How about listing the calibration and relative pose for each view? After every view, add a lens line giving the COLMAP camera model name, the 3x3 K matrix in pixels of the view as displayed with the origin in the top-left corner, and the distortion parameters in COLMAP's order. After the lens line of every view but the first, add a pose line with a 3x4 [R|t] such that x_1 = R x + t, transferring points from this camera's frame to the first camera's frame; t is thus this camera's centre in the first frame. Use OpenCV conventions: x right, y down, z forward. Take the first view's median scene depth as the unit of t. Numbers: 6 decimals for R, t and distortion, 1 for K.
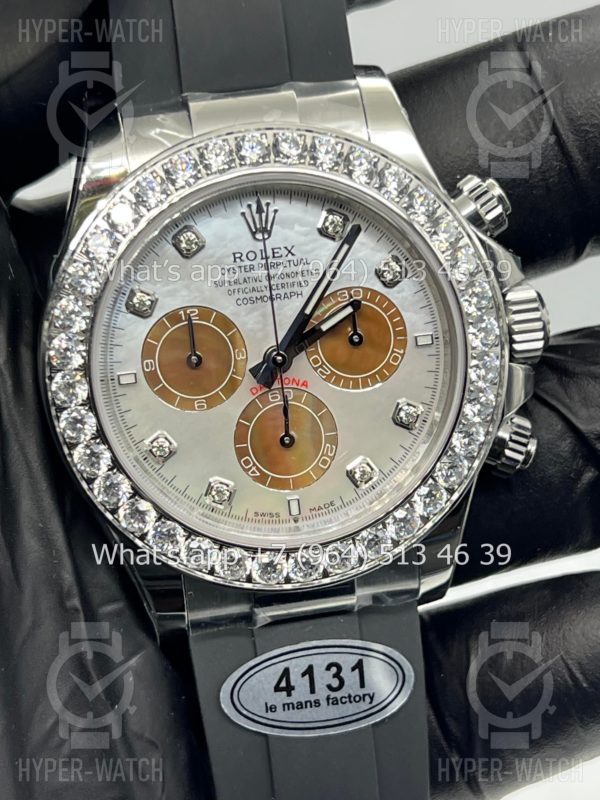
lens RADIAL K [[1904.5, 0, 300.0], [0, 1904.5, 400.0], [0, 0, 1]] dist [0.463724, -3.287130]
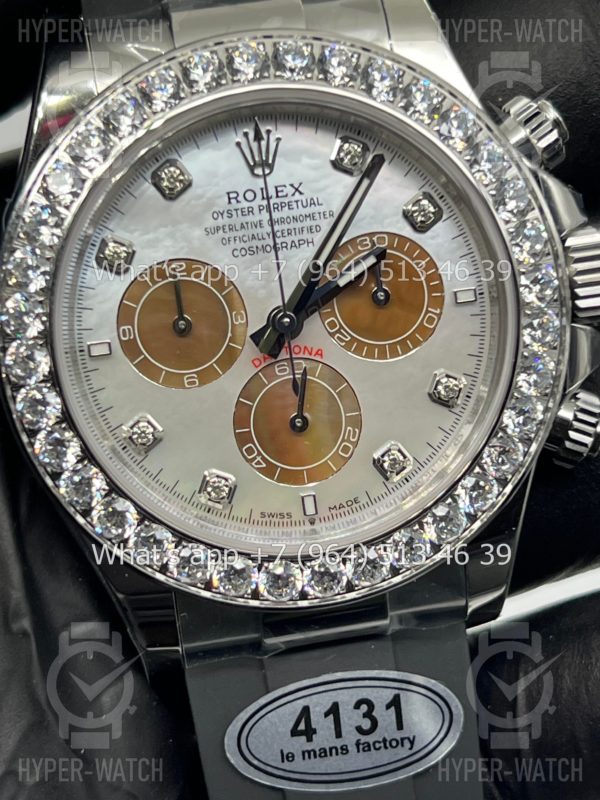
lens RADIAL K [[1904.5, 0, 300.0], [0, 1904.5, 400.0], [0, 0, 1]] dist [0.463724, -3.287130]
pose [[0.999414, -0.021956, -0.026254, 0.015276], [0.020963, 0.999076, -0.037511, 0.041994], [0.027053, 0.036938, 0.998951, 0.189358]]
